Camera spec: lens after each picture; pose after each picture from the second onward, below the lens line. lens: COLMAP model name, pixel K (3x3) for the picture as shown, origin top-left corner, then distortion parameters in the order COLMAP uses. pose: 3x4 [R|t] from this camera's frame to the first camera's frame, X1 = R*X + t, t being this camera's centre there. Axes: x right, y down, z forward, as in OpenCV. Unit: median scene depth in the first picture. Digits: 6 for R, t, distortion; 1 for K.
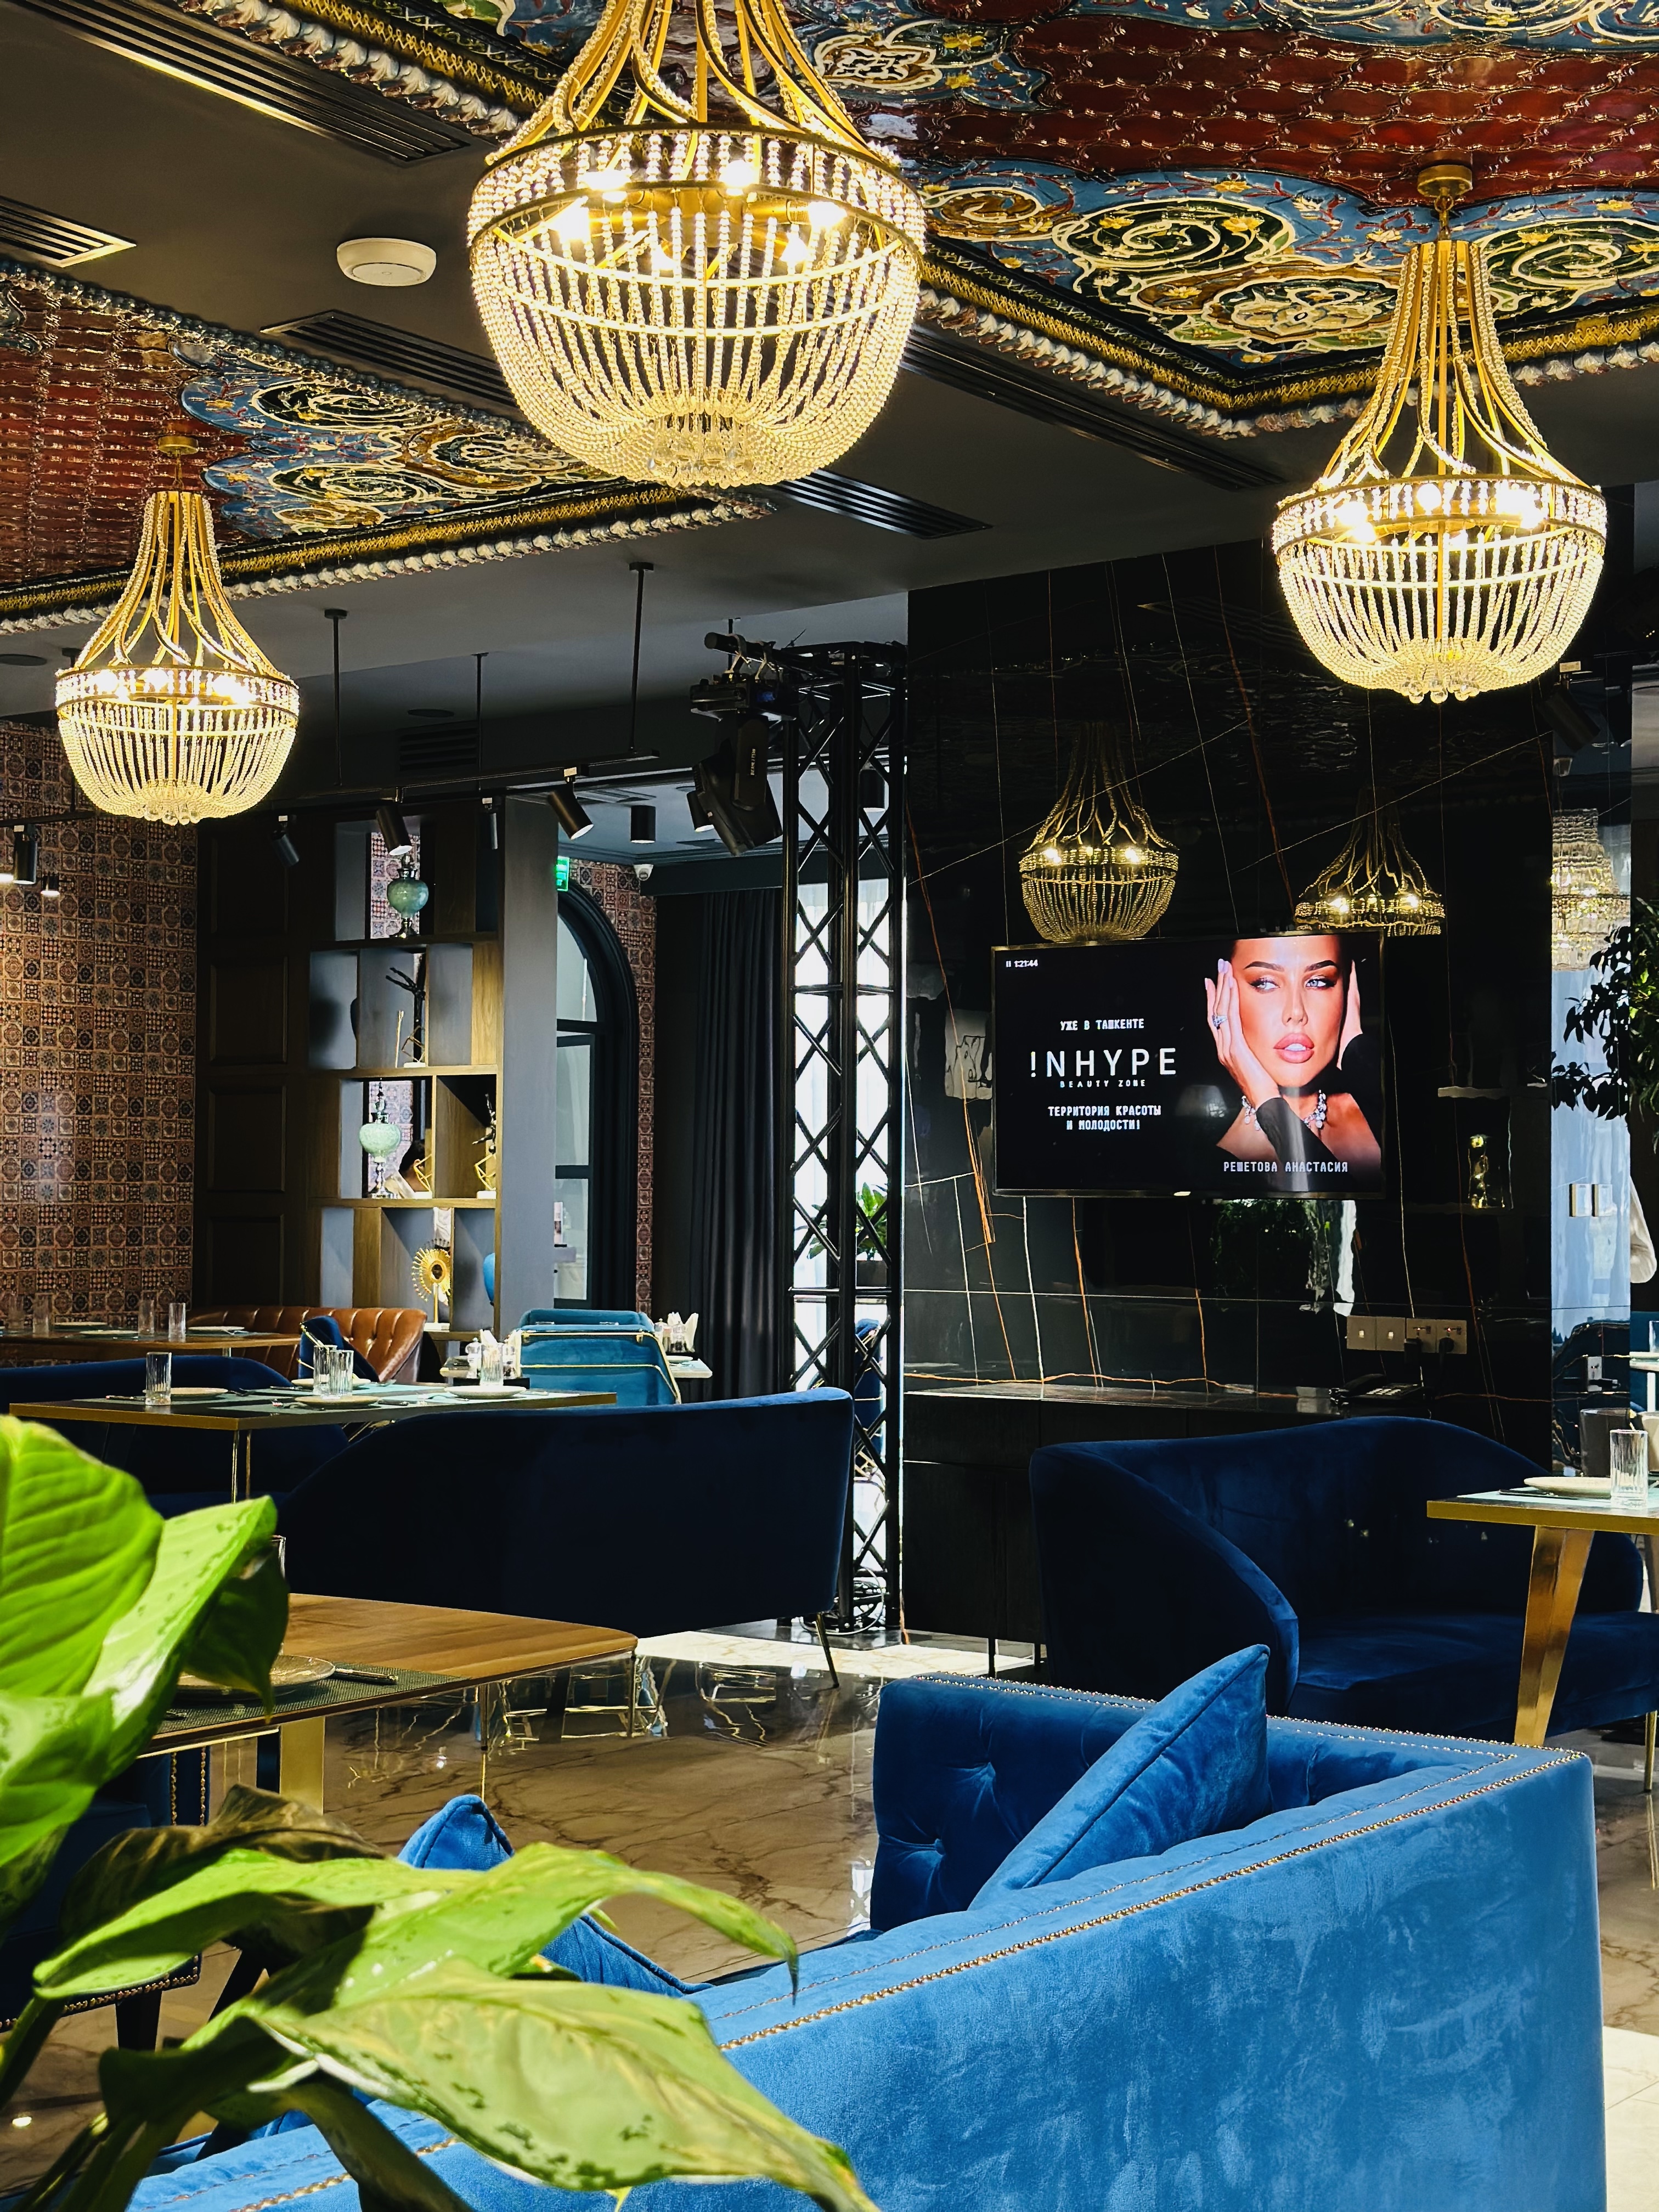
lens RADIAL K [[3073.3, 0, 829.0], [0, 3073.3, 1103.1], [0, 0, 1]] dist [0.110712, 0.000000]
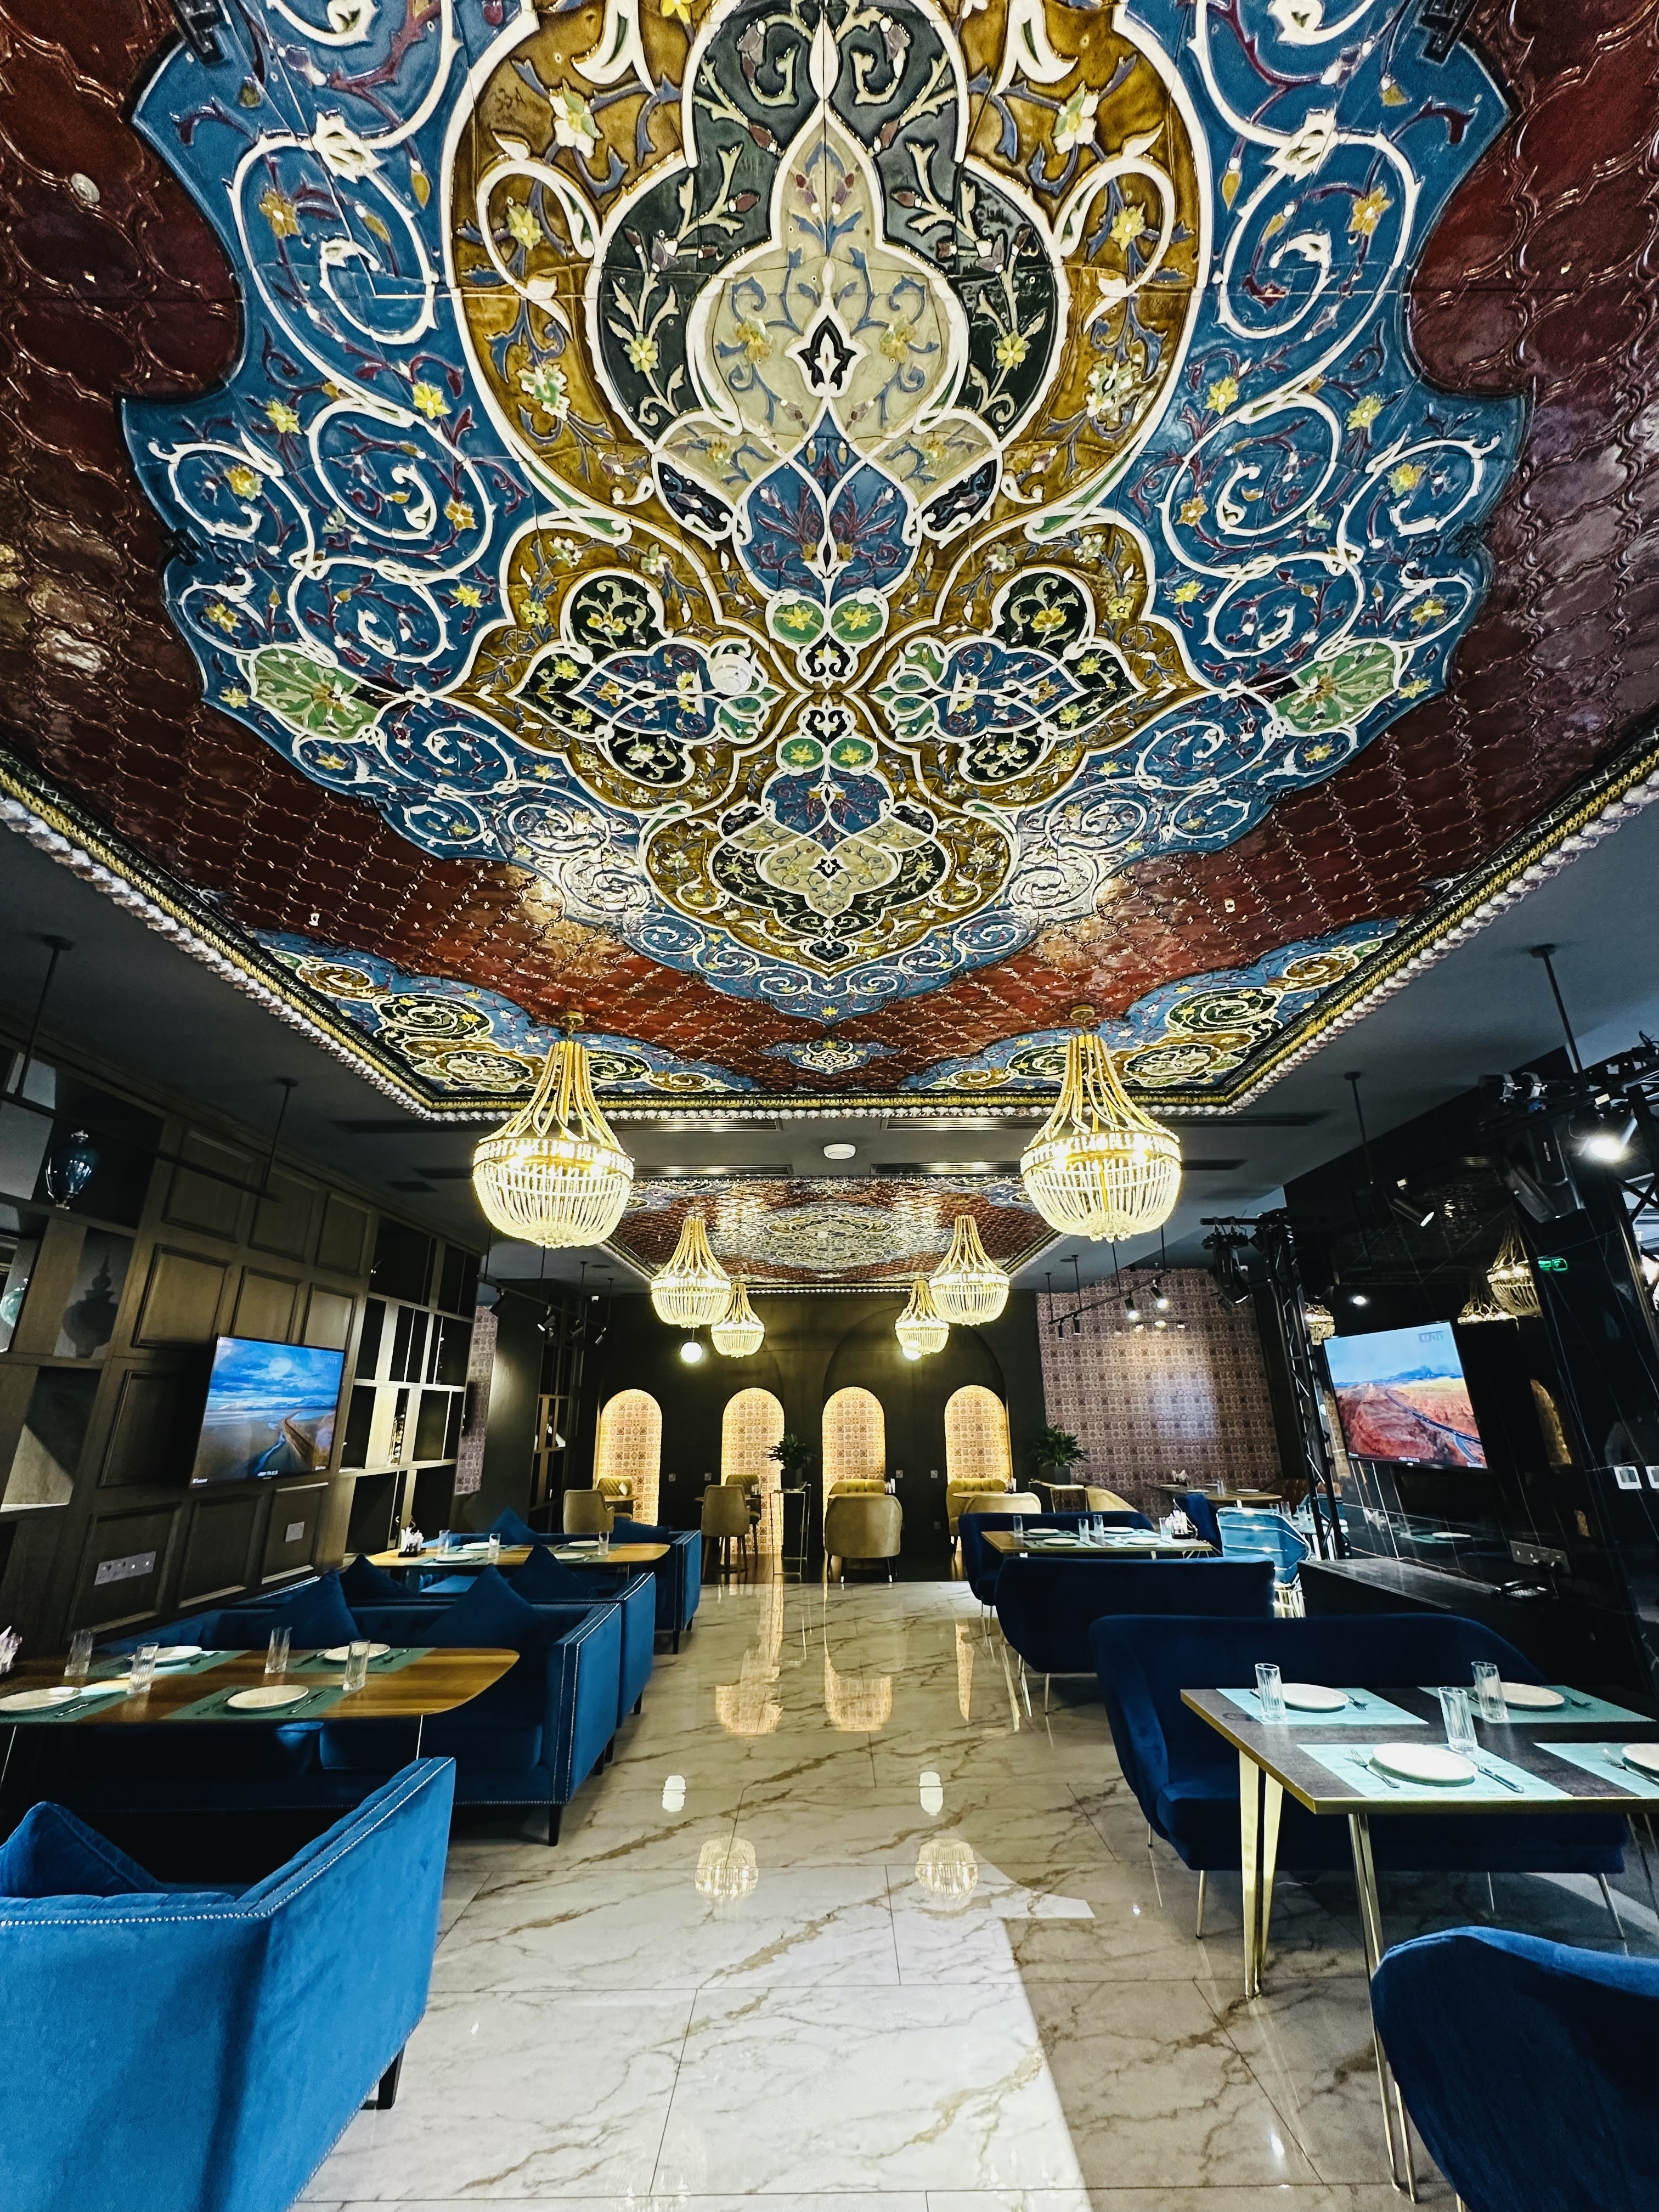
lens RADIAL K [[878.4, 0, 835.2], [0, 878.4, 1096.1], [0, 0, 1]] dist [-0.007071, -0.000504]
pose [[0.798442, 0.184888, 0.572981, -0.004063], [0.002297, 0.950739, -0.309983, -0.039901], [-0.602067, 0.248819, 0.758686, 0.386304]]
